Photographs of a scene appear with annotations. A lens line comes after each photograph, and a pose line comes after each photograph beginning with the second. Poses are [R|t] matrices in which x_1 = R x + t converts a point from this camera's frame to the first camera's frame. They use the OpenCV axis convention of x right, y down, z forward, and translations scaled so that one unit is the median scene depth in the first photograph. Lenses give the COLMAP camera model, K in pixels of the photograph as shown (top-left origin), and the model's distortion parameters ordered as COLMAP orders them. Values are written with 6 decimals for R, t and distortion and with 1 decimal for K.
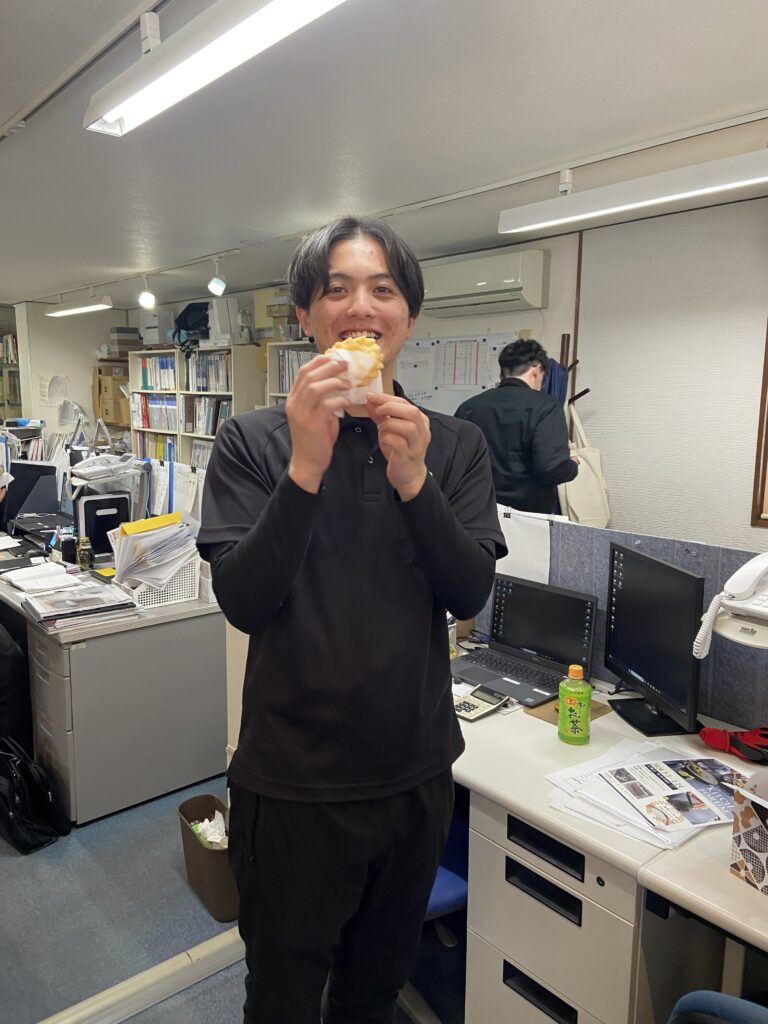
lens RADIAL K [[760.4, 0, 378.5], [0, 760.4, 508.9], [0, 0, 1]] dist [0.028506, -0.047278]
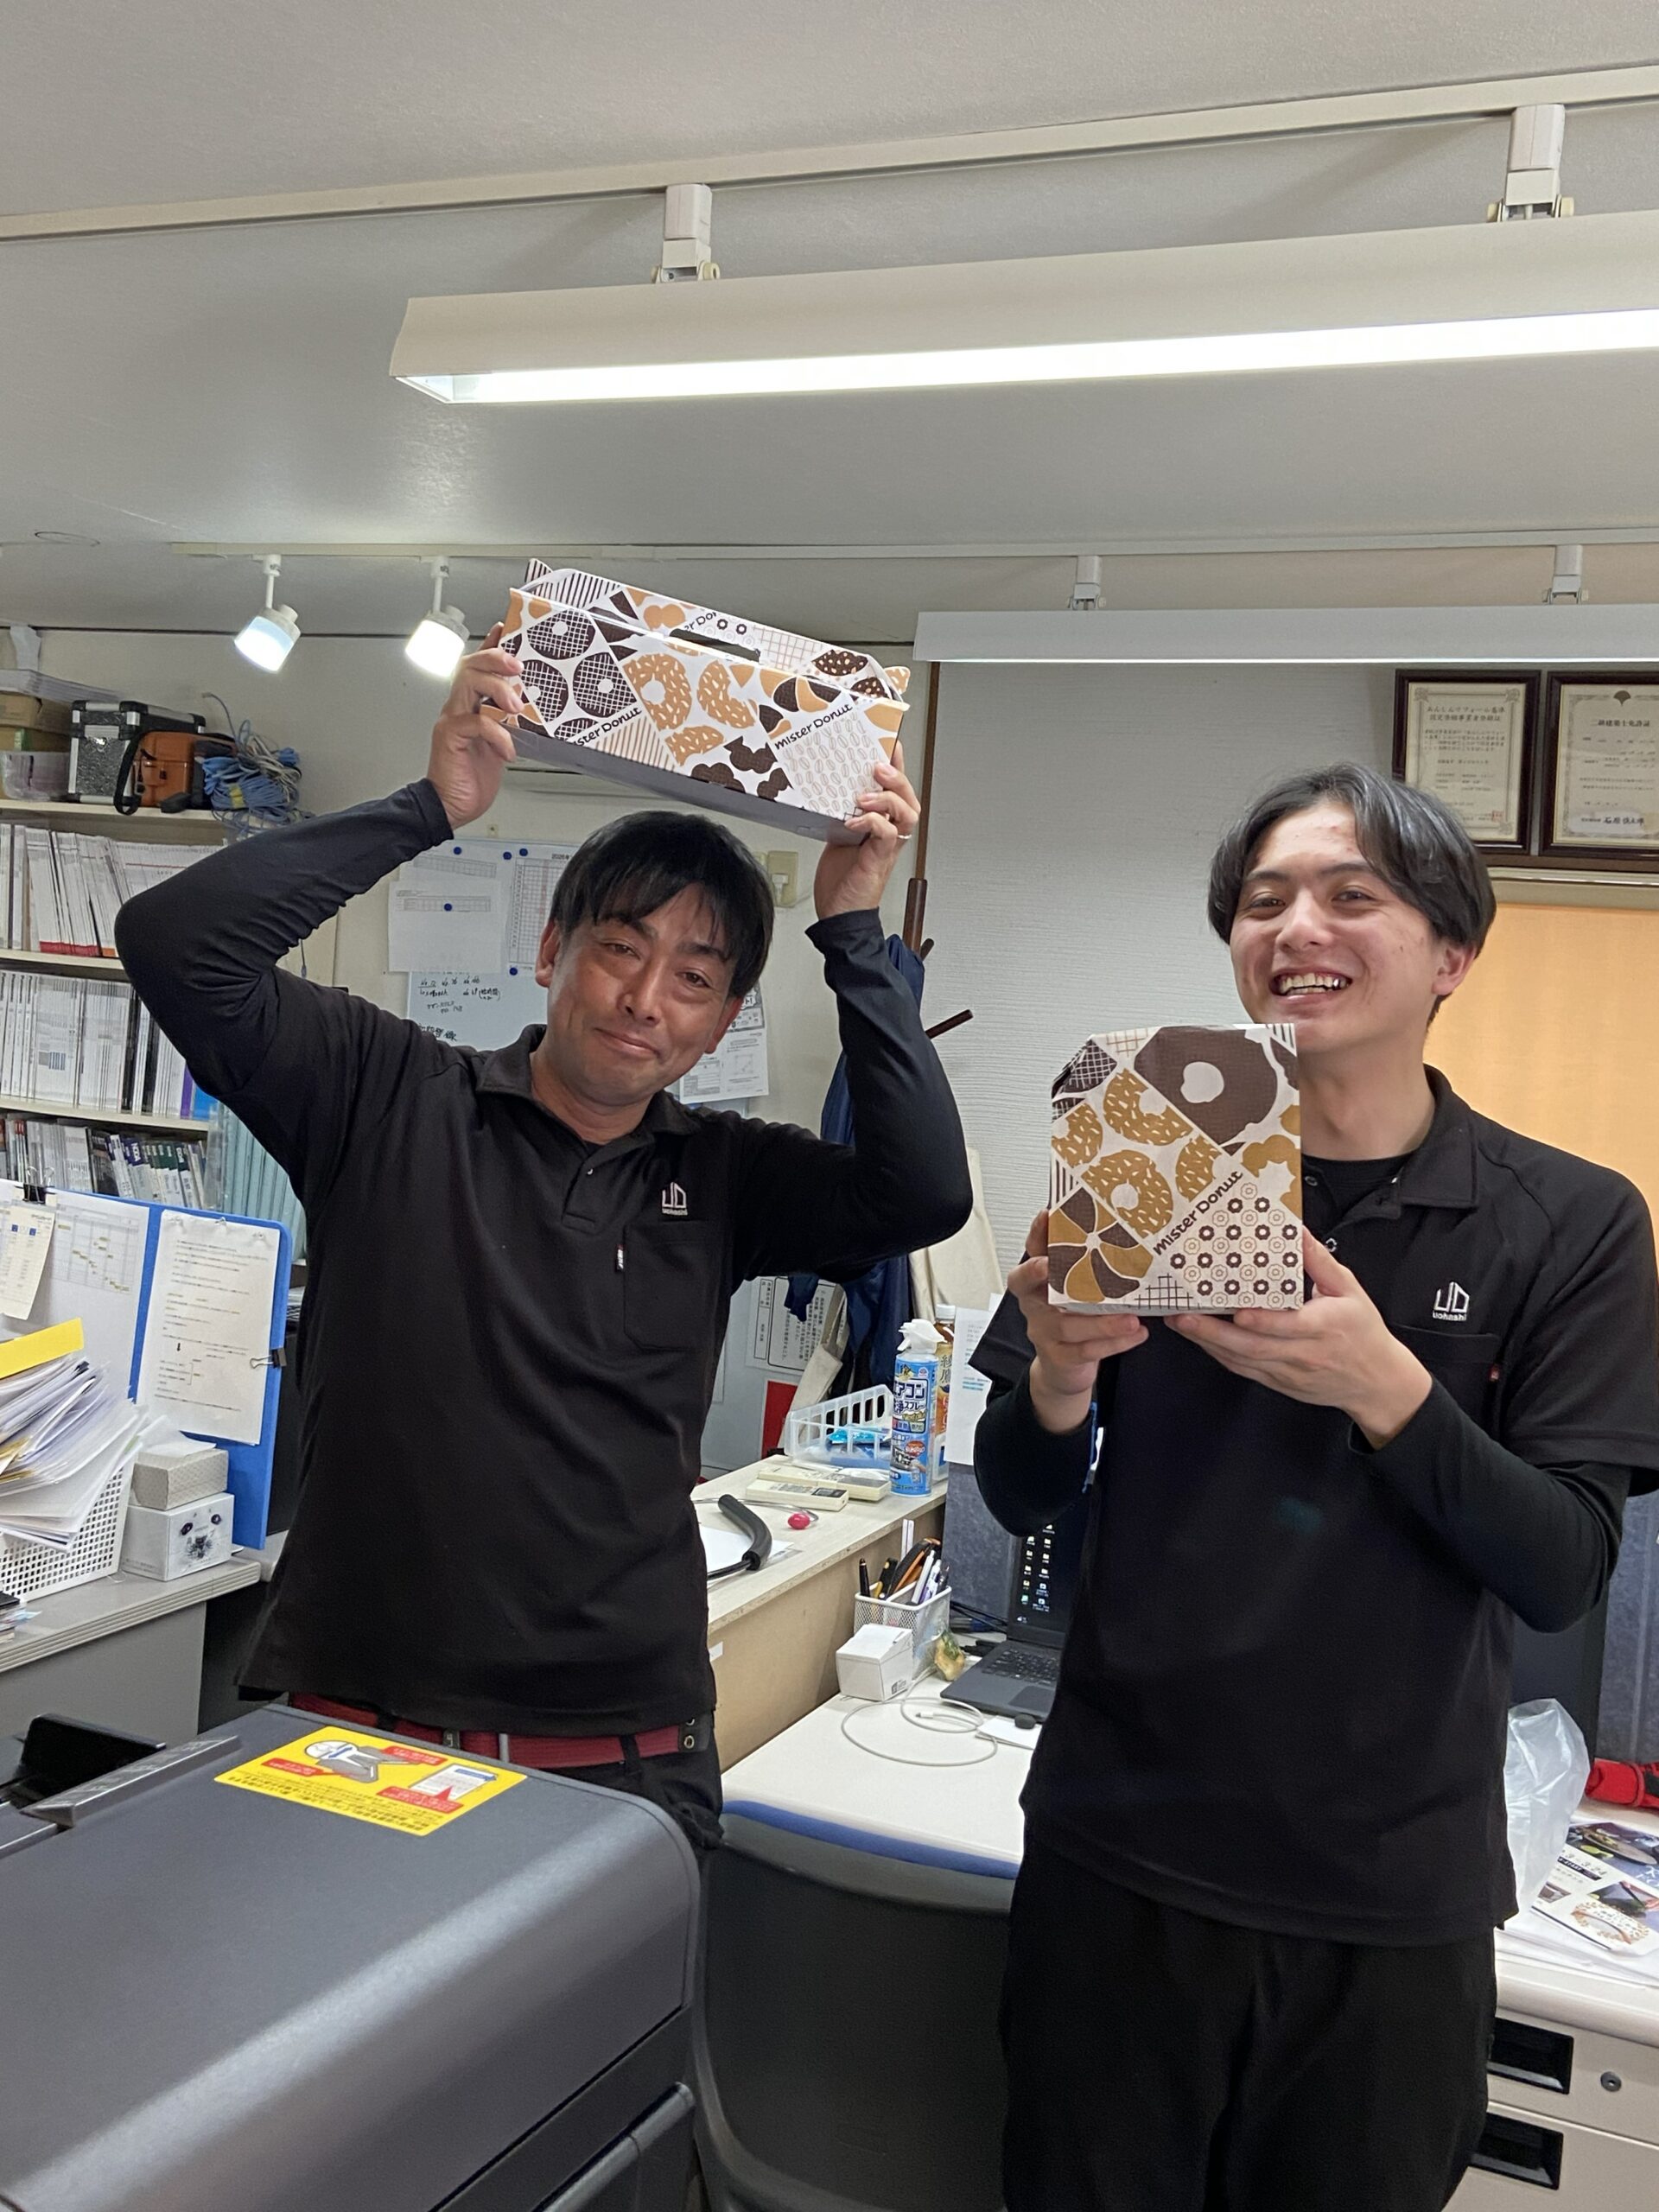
lens RADIAL K [[2162.8, 0, 832.6], [0, 2162.8, 1085.2], [0, 0, 1]] dist [0.025967, 0.000000]
pose [[0.897472, 0.034577, 0.439714, -0.682999], [0.000461, 0.996848, -0.079329, -0.043539], [-0.441071, 0.071398, 0.894628, -0.087113]]
